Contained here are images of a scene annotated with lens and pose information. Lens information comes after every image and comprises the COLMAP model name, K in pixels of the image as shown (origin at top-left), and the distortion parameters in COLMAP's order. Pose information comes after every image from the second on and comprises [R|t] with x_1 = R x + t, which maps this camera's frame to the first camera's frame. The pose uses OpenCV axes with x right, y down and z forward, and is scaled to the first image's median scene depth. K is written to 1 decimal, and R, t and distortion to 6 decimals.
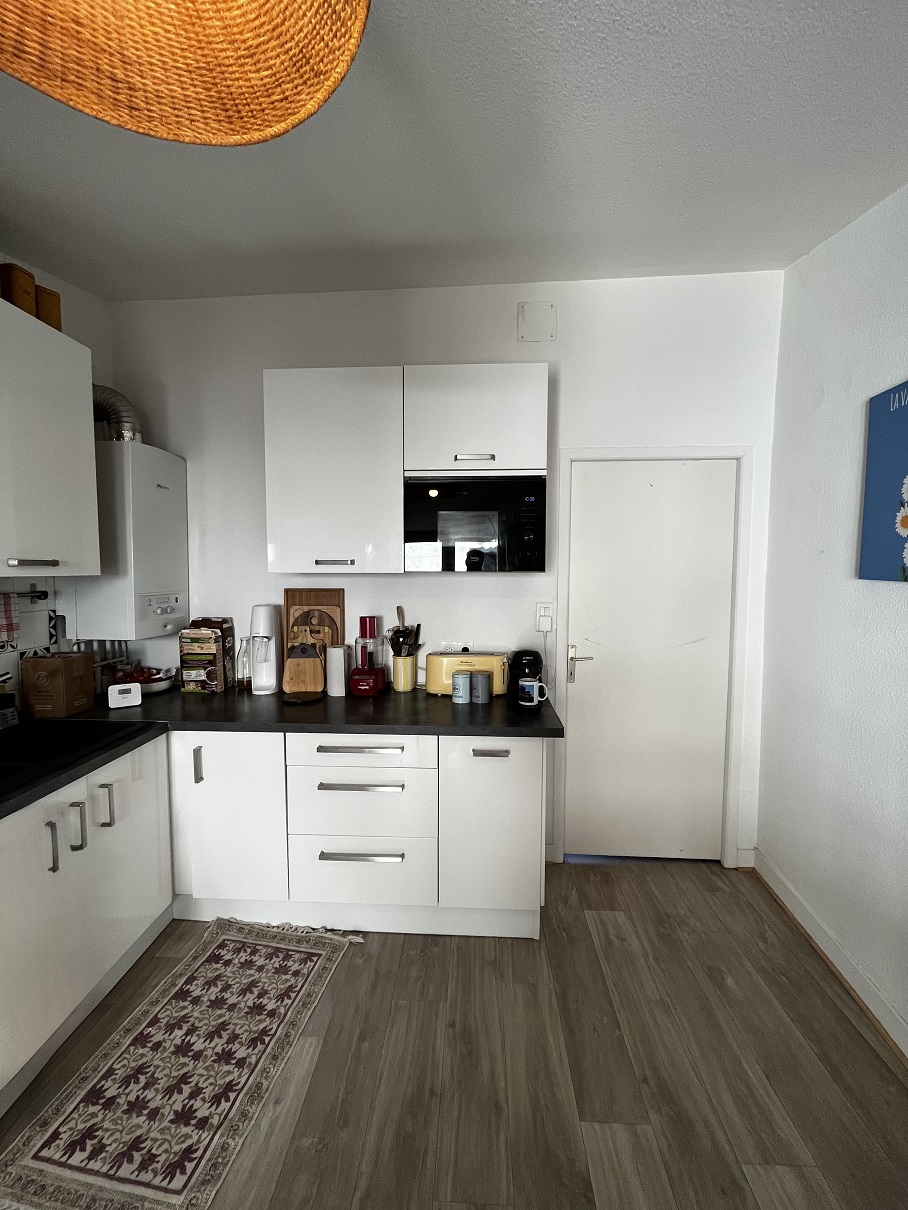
lens RADIAL K [[492.2, 0, 453.9], [0, 492.2, 603.8], [0, 0, 1]] dist [-0.003500, 0.000209]
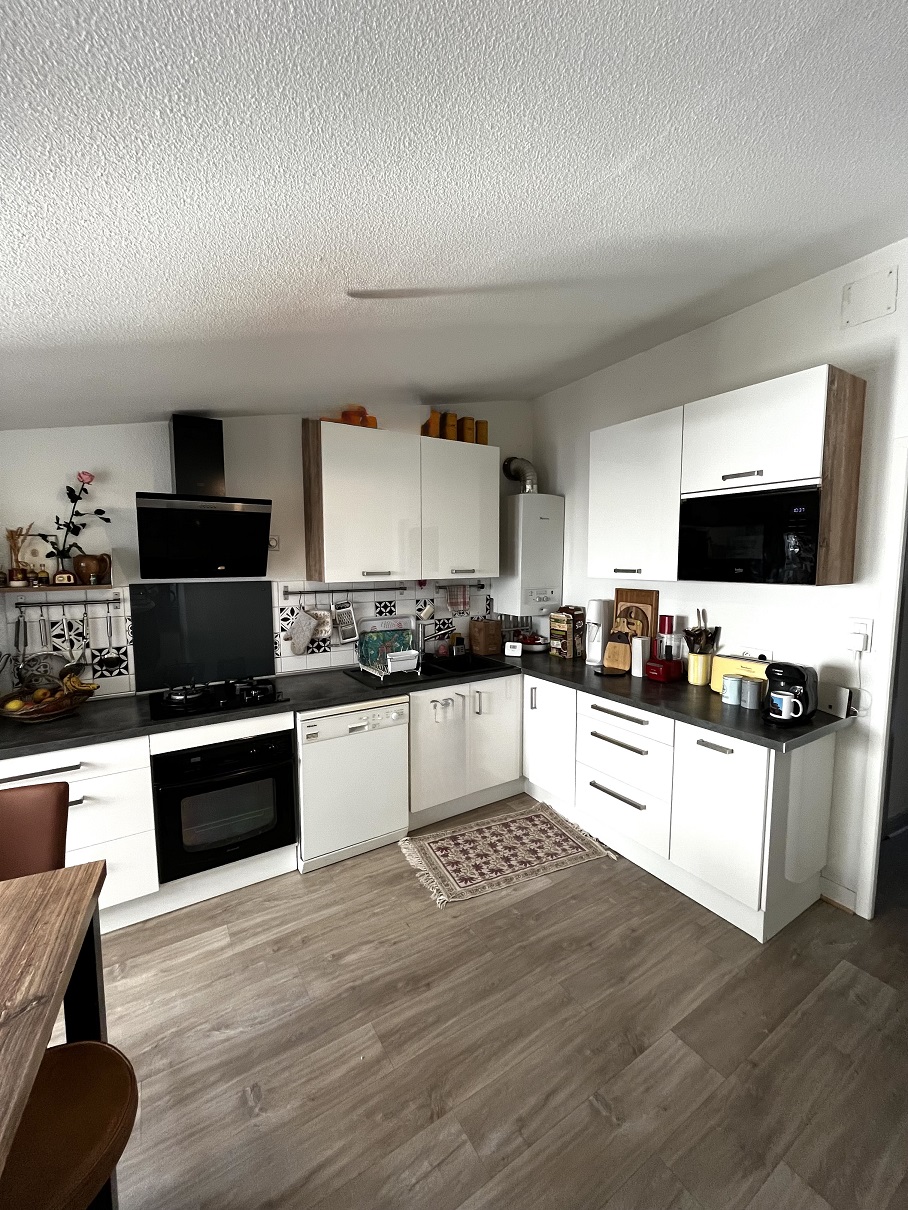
lens RADIAL K [[492.2, 0, 453.9], [0, 492.2, 603.8], [0, 0, 1]] dist [-0.003500, 0.000209]
pose [[0.575481, 0.073425, -0.814512, 0.562803], [-0.050046, 0.997257, 0.054540, -0.046854], [0.816283, 0.009377, 0.577577, -0.120103]]
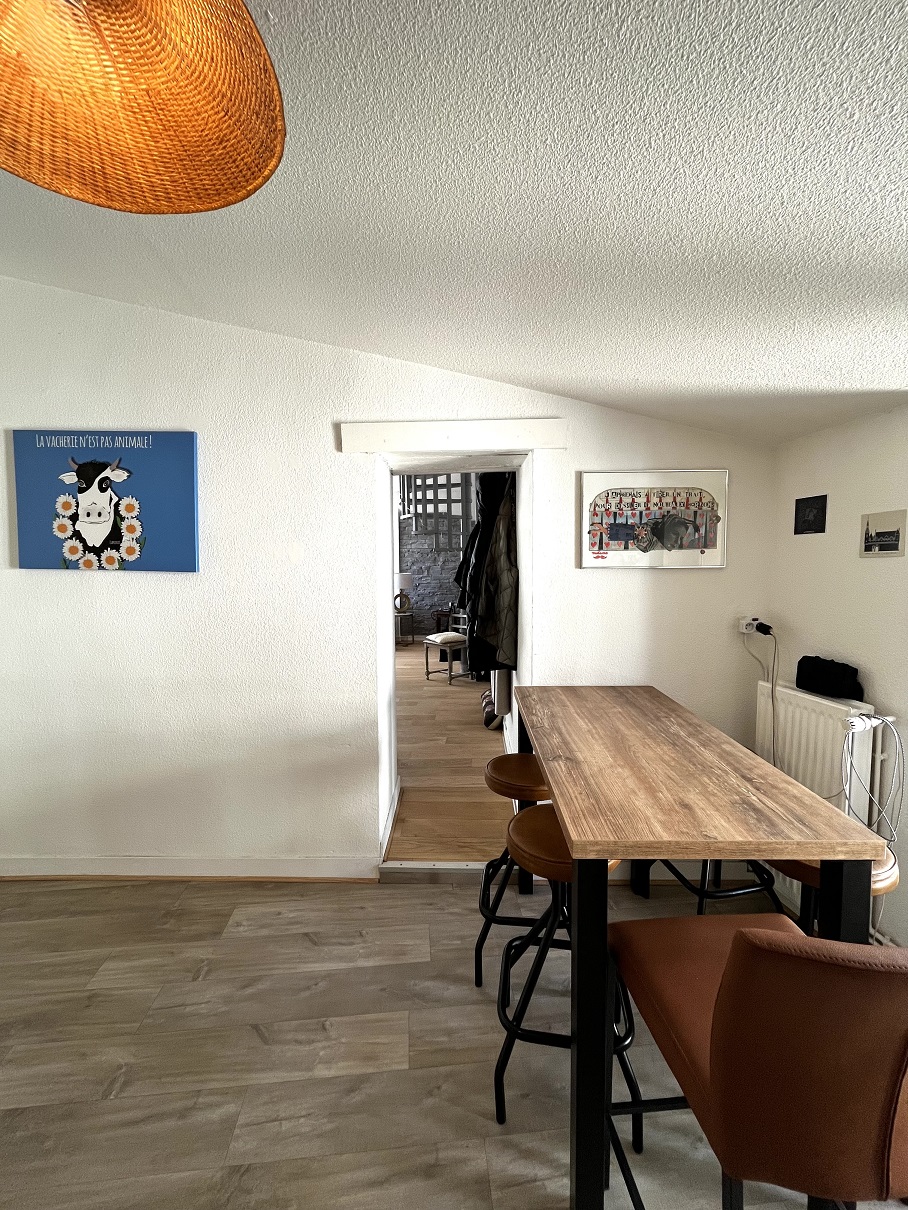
lens RADIAL K [[492.2, 0, 453.9], [0, 492.2, 603.8], [0, 0, 1]] dist [-0.003500, 0.000209]
pose [[-0.132822, -0.076356, 0.988194, -0.496645], [0.072735, 0.993589, 0.086549, 0.011431], [-0.988468, 0.083371, -0.126416, 0.030720]]
